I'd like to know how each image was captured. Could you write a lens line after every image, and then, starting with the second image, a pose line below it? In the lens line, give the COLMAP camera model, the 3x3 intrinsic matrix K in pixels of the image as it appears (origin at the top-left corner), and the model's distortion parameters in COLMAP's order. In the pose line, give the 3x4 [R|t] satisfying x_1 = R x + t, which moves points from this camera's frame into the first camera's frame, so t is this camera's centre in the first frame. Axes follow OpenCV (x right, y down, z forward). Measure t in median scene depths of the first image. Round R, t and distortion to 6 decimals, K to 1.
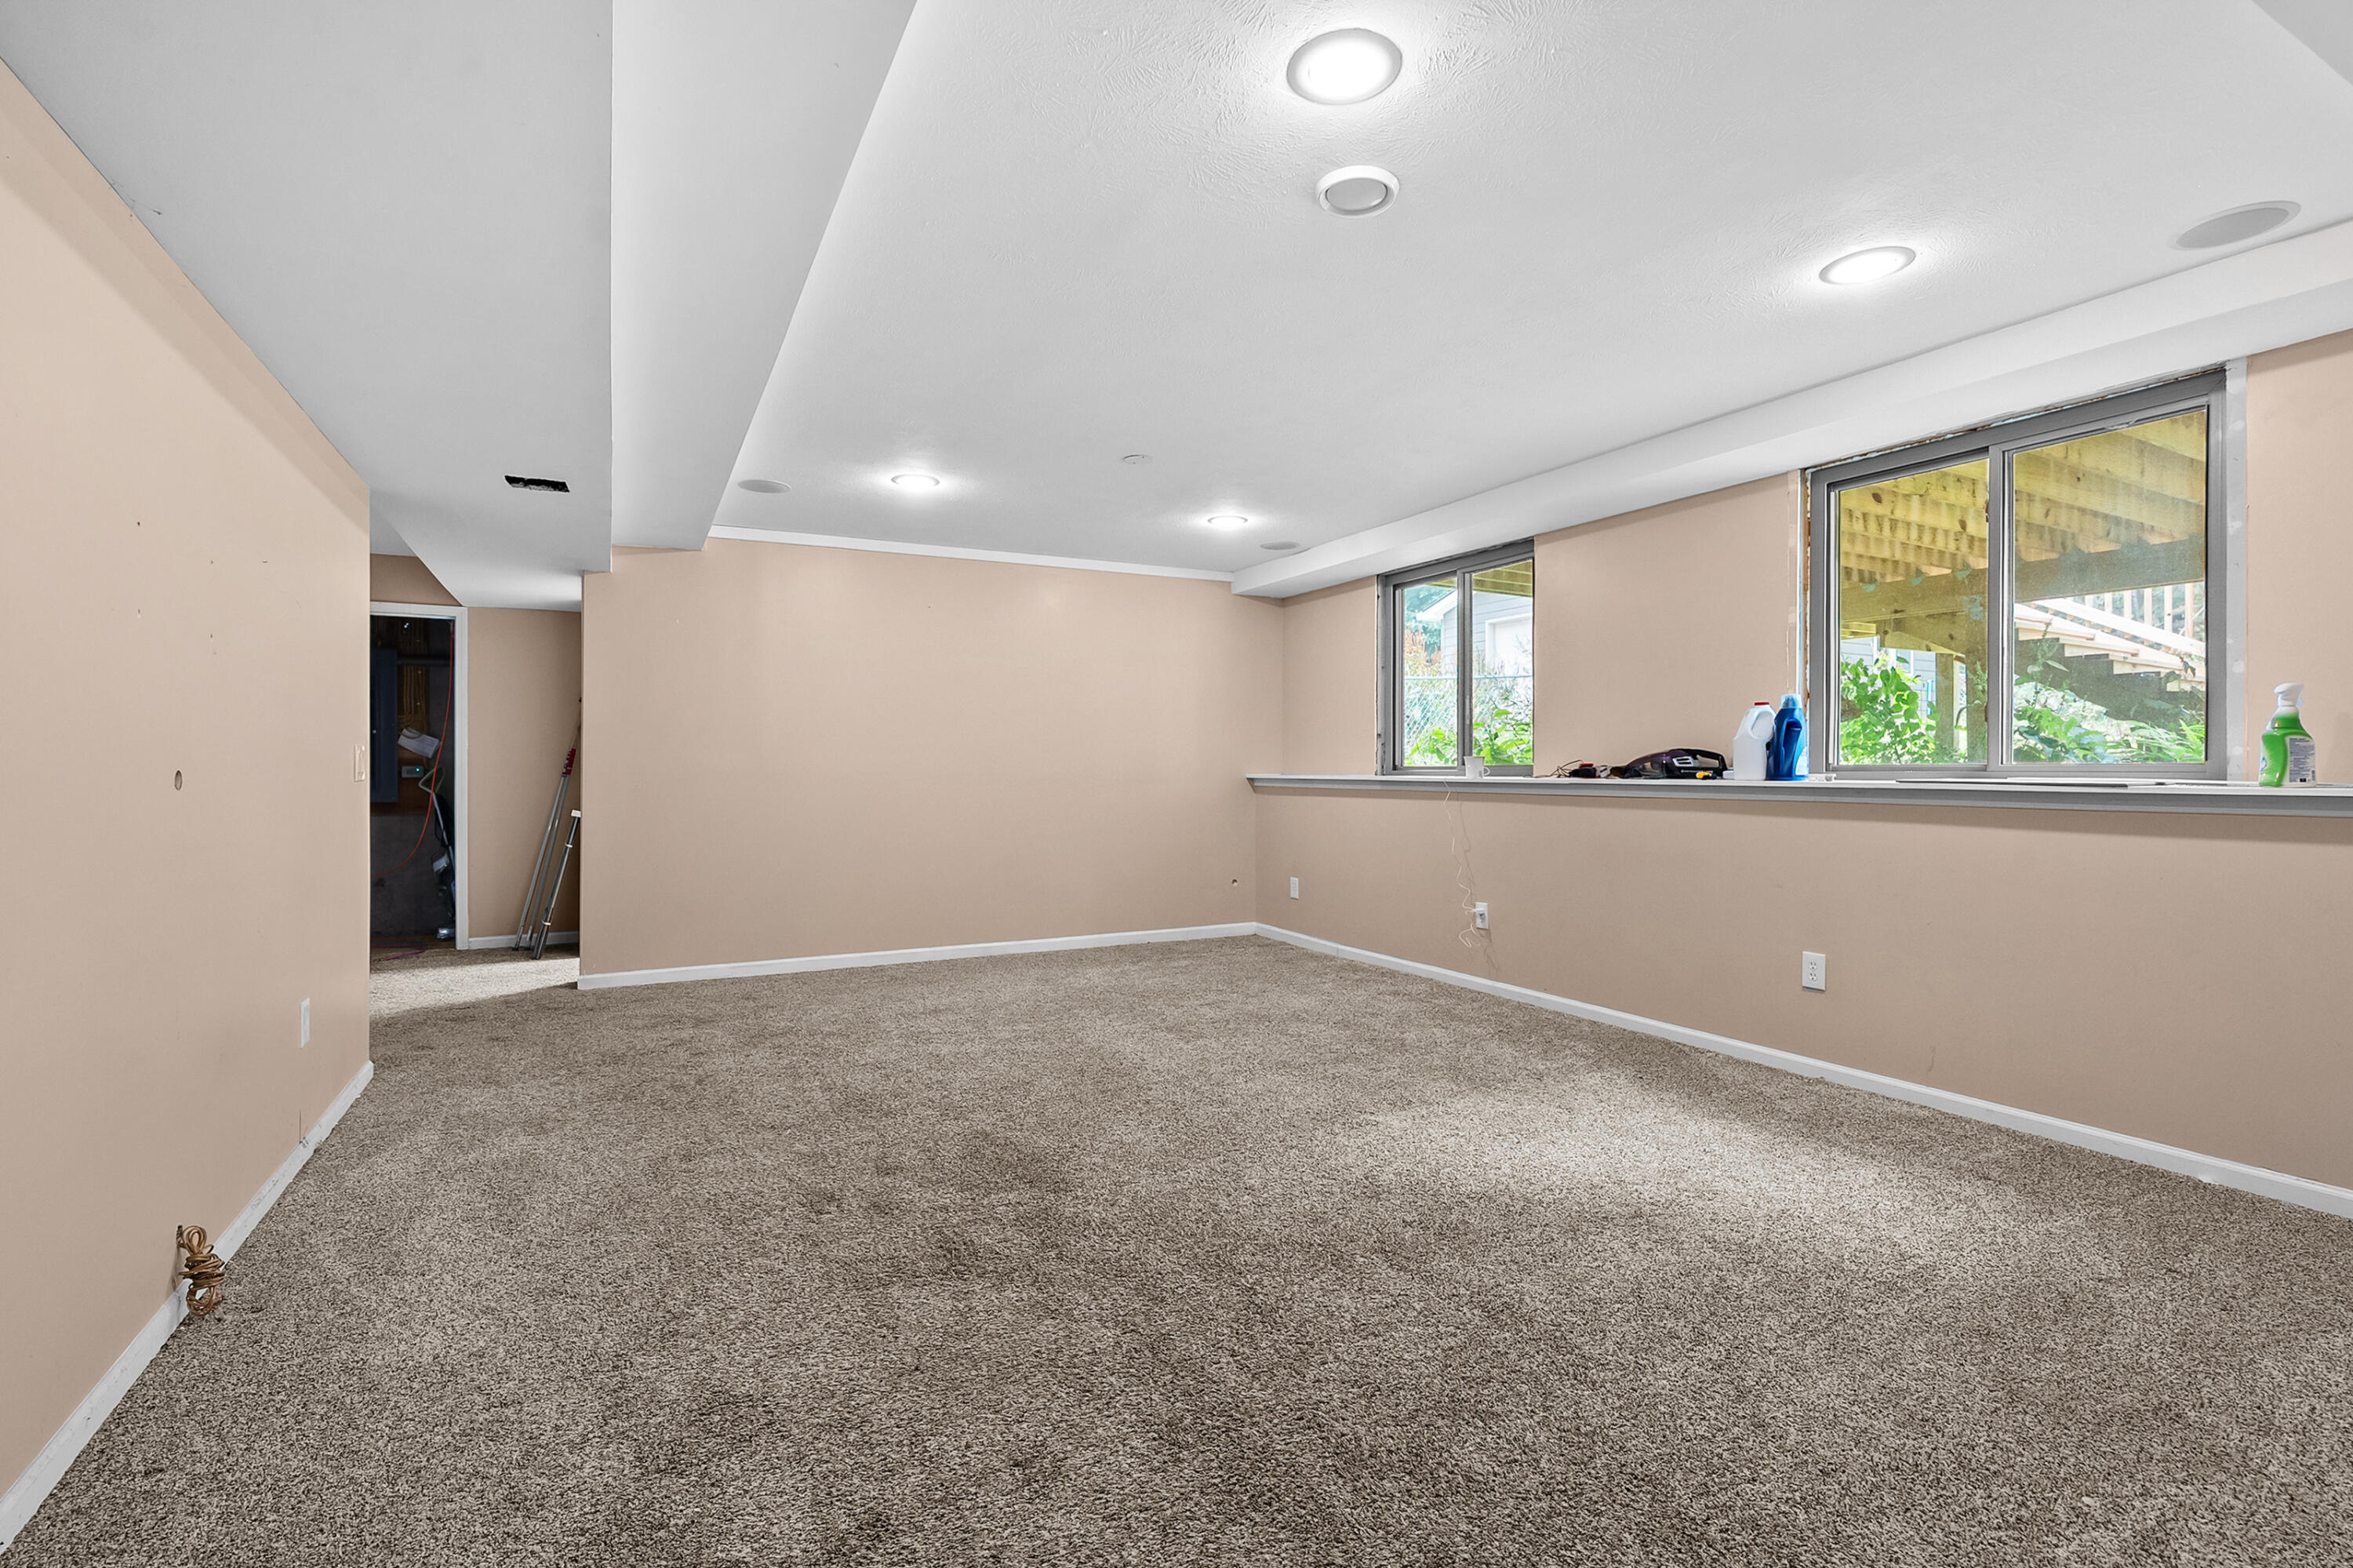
lens RADIAL K [[1069.2, 0, 1177.2], [0, 1069.2, 758.0], [0, 0, 1]] dist [-0.008384, 0.000680]
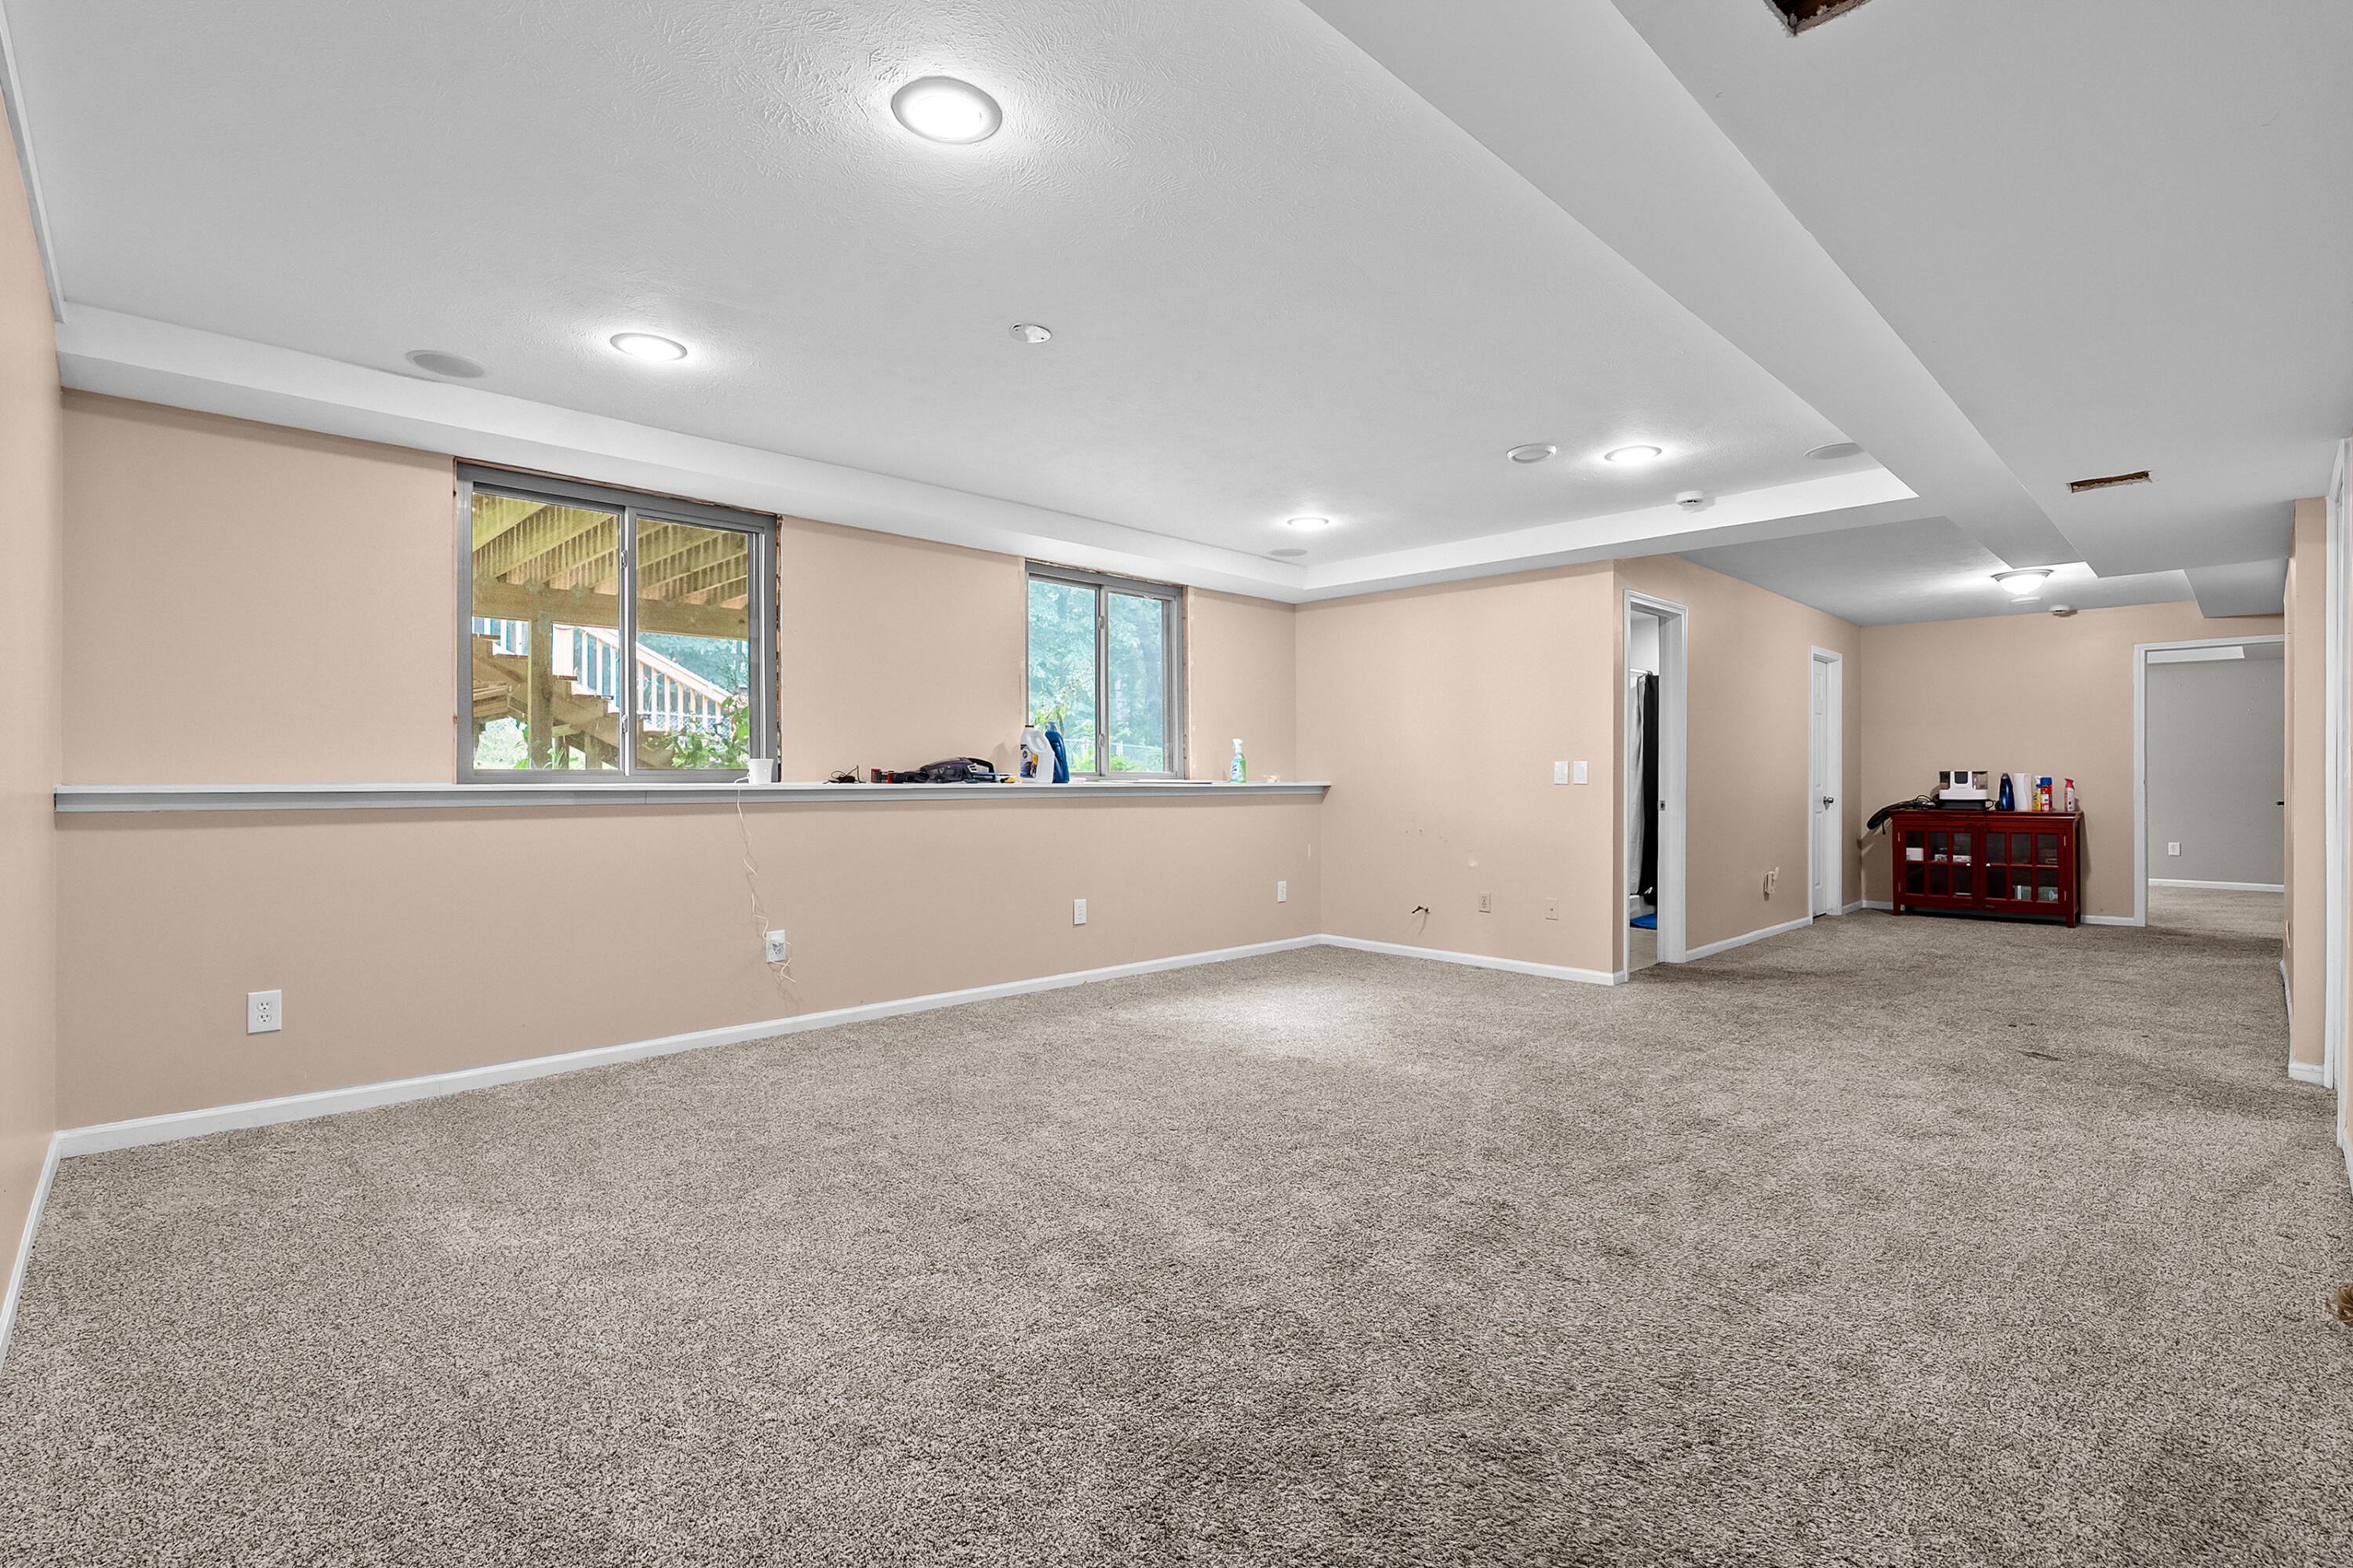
lens RADIAL K [[1069.2, 0, 1177.2], [0, 1069.2, 758.0], [0, 0, 1]] dist [-0.008384, 0.000680]
pose [[-0.279971, 0.007054, 0.959982, -0.672029], [-0.017458, 0.999770, -0.012438, 0.002093], [-0.959850, -0.020241, -0.279784, 1.002145]]
